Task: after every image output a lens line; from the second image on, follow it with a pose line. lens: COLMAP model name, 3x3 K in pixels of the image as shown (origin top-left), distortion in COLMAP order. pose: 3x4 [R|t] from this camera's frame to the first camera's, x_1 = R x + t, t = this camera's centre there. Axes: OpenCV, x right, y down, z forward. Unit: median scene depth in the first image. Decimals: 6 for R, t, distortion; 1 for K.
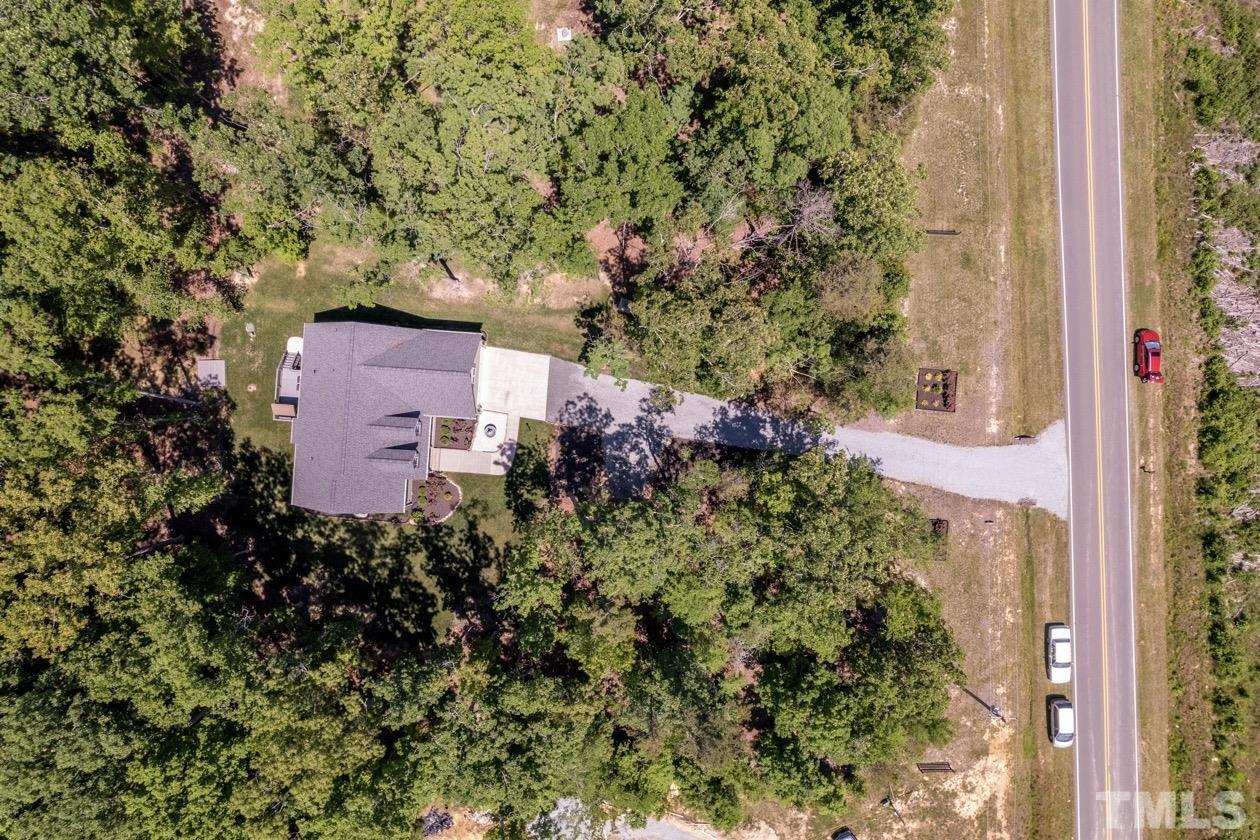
lens RADIAL K [[795.8, 0, 634.3], [0, 795.8, 422.9], [0, 0, 1]] dist [-0.070019, 0.054100]
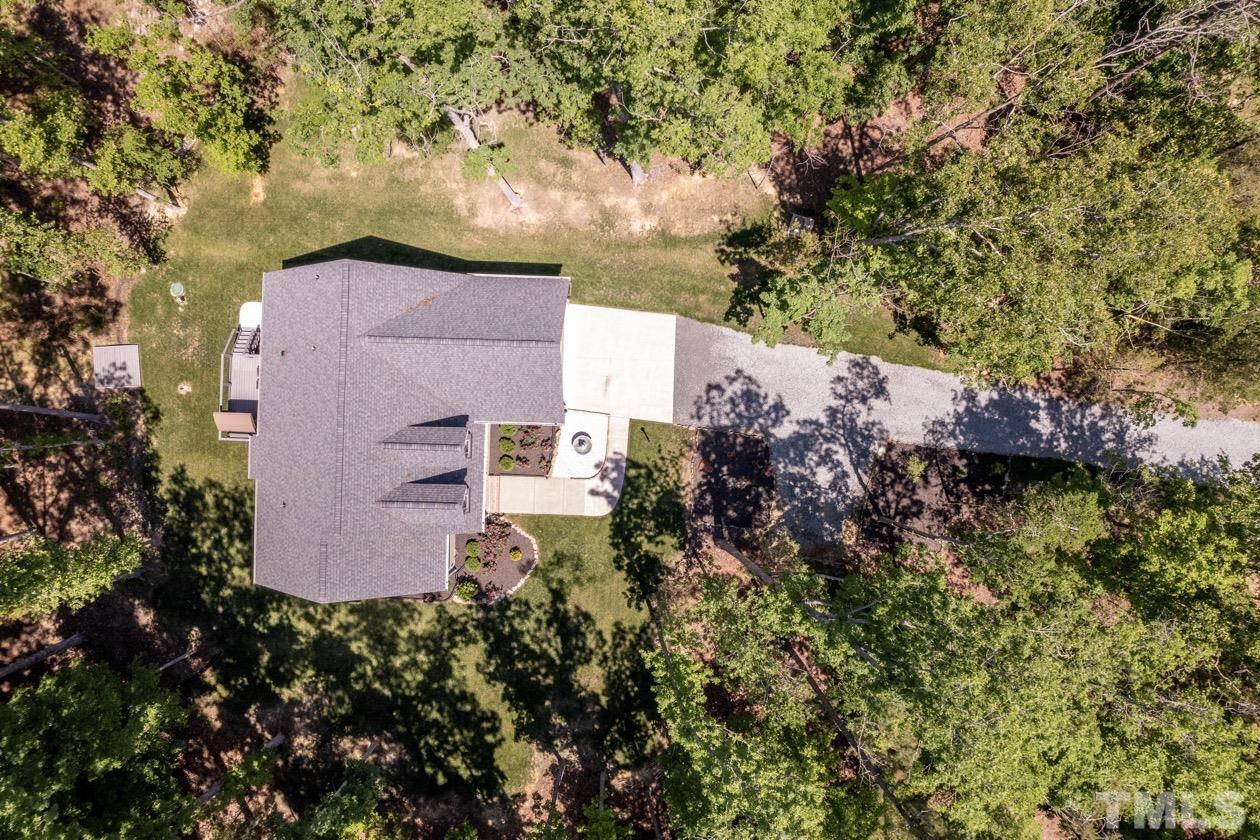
lens RADIAL K [[803.3, 0, 629.4], [0, 803.3, 393.9], [0, 0, 1]] dist [-0.003525, 0.053913]
pose [[0.998823, -0.039531, -0.028110, -0.126117], [0.039744, 0.999185, 0.007031, -0.028283], [0.027809, -0.008140, 0.999580, 0.387073]]
